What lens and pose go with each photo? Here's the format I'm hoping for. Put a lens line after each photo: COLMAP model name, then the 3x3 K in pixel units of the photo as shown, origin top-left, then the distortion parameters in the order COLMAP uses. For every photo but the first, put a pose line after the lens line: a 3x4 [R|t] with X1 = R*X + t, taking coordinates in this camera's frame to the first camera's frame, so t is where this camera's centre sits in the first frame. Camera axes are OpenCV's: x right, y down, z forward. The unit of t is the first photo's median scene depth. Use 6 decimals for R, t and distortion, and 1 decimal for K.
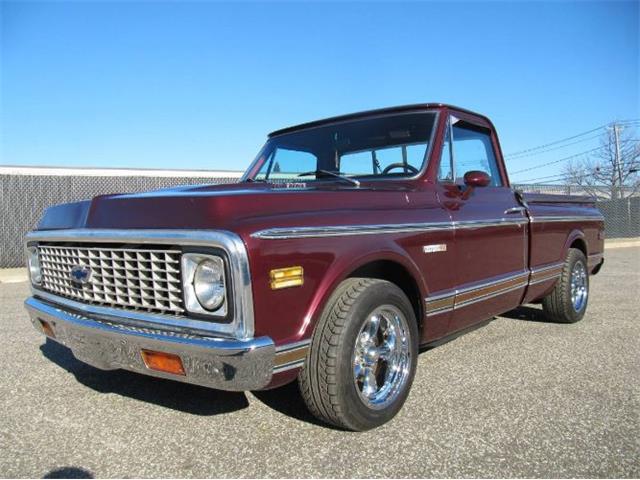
lens RADIAL K [[526.5, 0, 315.9], [0, 526.5, 241.2], [0, 0, 1]] dist [-0.038164, 0.014261]
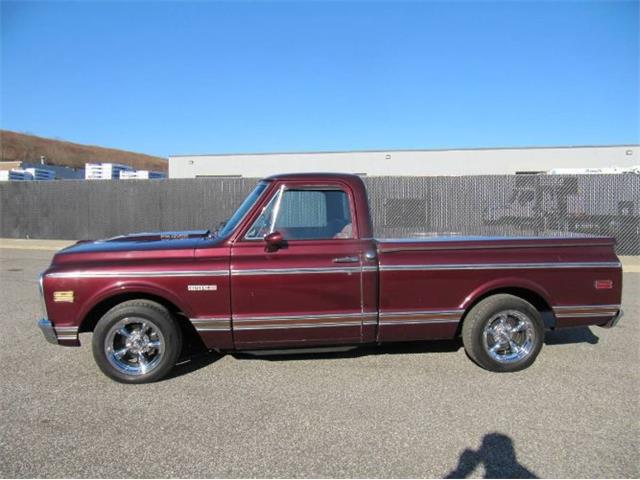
lens RADIAL K [[526.5, 0, 315.9], [0, 526.5, 241.2], [0, 0, 1]] dist [-0.038164, 0.014261]
pose [[0.743521, 0.113835, -0.658953, 1.313950], [-0.043741, 0.991573, 0.121940, -0.287810], [0.667281, -0.061842, 0.742235, 0.098262]]
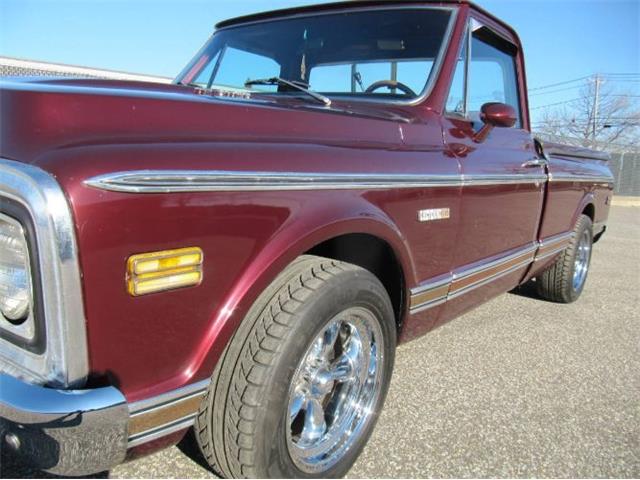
lens RADIAL K [[526.5, 0, 315.9], [0, 526.5, 241.2], [0, 0, 1]] dist [-0.038164, 0.014261]
pose [[0.993413, 0.087559, 0.073914, 0.030824], [-0.097138, 0.985669, 0.137918, -0.026759], [-0.060779, -0.144189, 0.987682, 0.323188]]
